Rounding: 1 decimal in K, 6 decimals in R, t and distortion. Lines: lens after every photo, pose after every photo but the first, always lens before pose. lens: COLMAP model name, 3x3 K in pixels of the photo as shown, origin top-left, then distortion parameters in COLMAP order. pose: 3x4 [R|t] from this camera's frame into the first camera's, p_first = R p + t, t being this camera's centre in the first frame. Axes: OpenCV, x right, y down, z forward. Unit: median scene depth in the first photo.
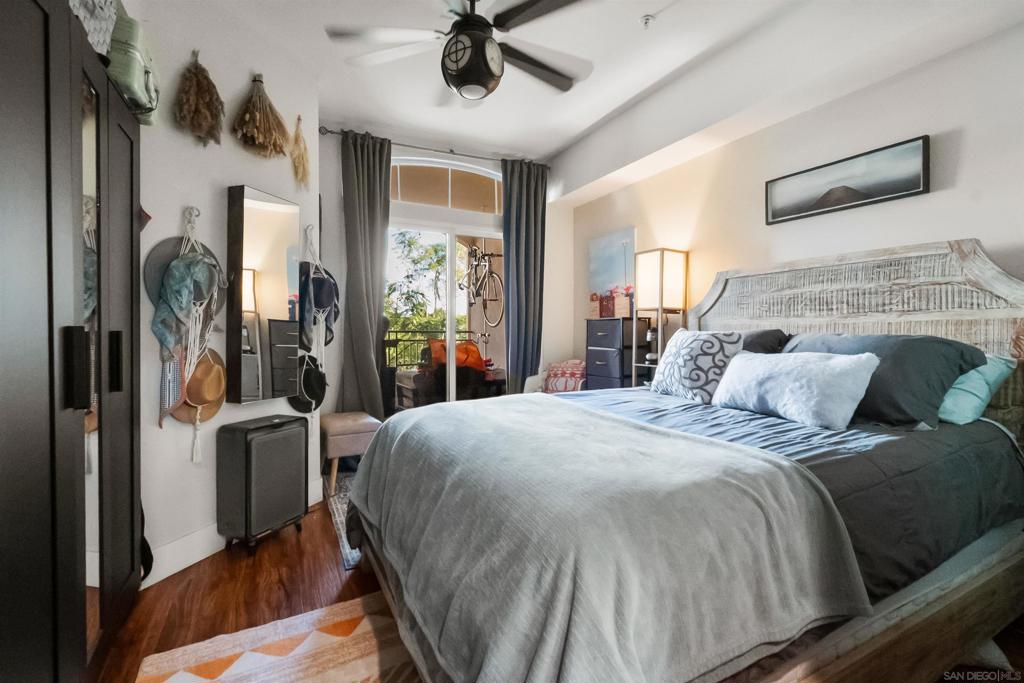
lens RADIAL K [[462.9, 0, 512.5], [0, 462.9, 340.3], [0, 0, 1]] dist [-0.001471, -0.000869]
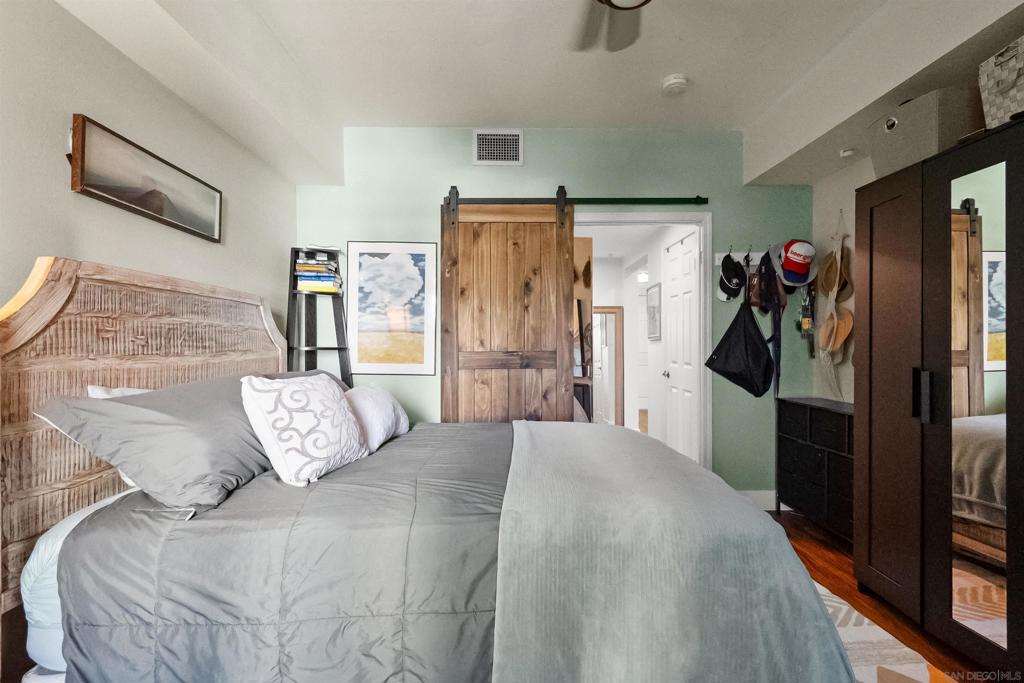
lens RADIAL K [[462.9, 0, 512.5], [0, 462.9, 340.3], [0, 0, 1]] dist [-0.001471, -0.000869]
pose [[-0.899351, 0.008980, 0.437136, -0.191934], [0.014328, 0.999857, 0.008937, -0.077448], [-0.436993, 0.014301, -0.899351, 1.496420]]
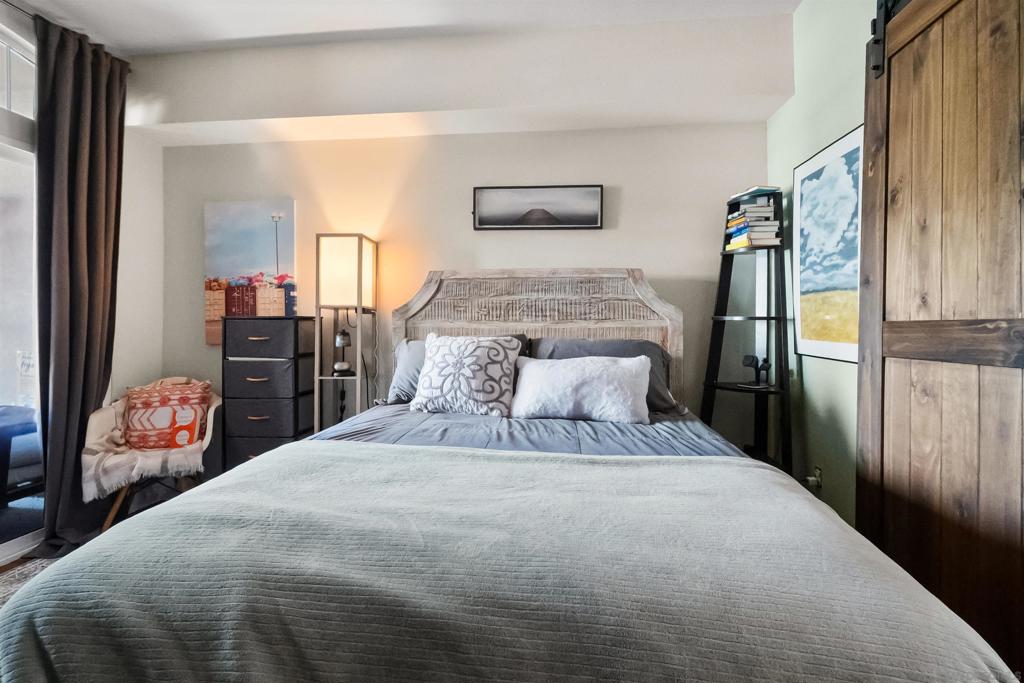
lens RADIAL K [[476.2, 0, 513.1], [0, 476.2, 326.5], [0, 0, 1]] dist [-0.000603, -0.000977]
pose [[0.542149, 0.003953, 0.840273, -0.326997], [0.014391, 0.999799, -0.013988, -0.025330], [-0.840159, 0.019676, 0.541983, 0.429114]]
